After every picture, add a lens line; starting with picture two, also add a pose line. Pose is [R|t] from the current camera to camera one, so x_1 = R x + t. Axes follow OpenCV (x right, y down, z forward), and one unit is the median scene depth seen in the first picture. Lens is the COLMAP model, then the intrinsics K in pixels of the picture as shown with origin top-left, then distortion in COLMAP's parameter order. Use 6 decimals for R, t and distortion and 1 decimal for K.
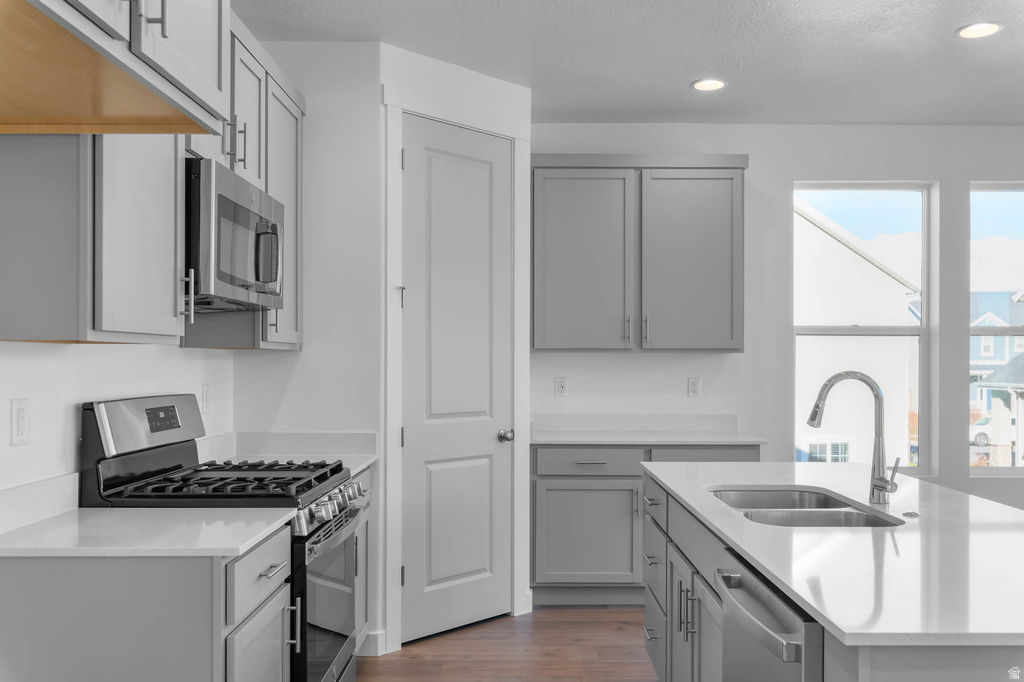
lens RADIAL K [[860.4, 0, 517.9], [0, 860.4, 350.9], [0, 0, 1]] dist [0.015093, -0.007019]
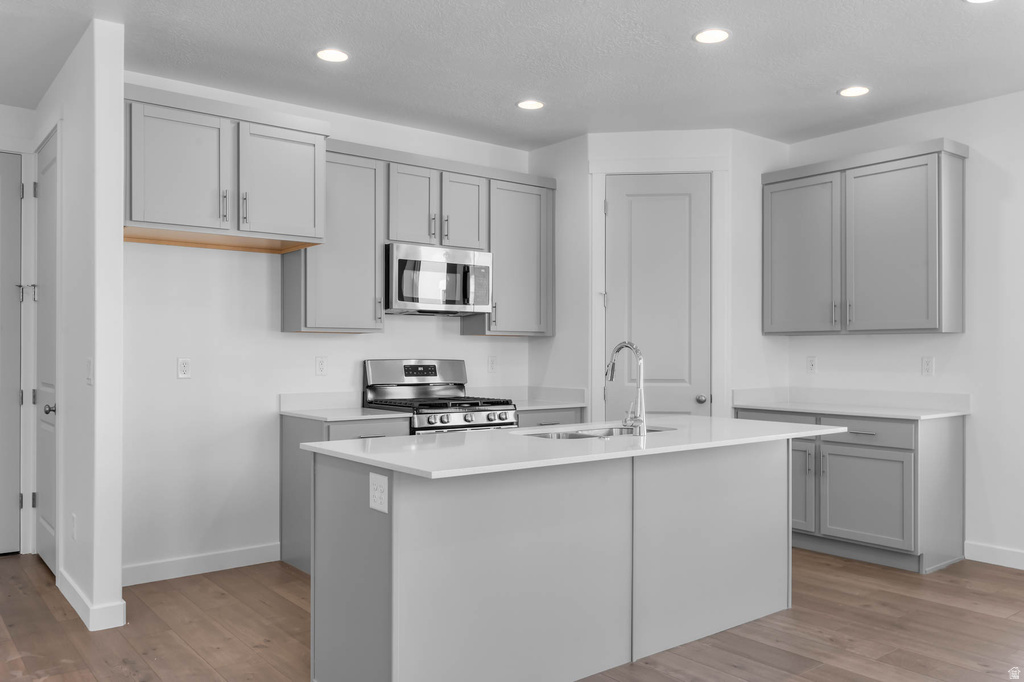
lens RADIAL K [[794.6, 0, 521.6], [0, 794.6, 350.3], [0, 0, 1]] dist [-0.006234, 0.004098]
pose [[0.627943, -0.004517, -0.778247, 0.685665], [0.008815, 0.999960, 0.001309, 0.018332], [0.778210, -0.007682, 0.627958, 0.018672]]
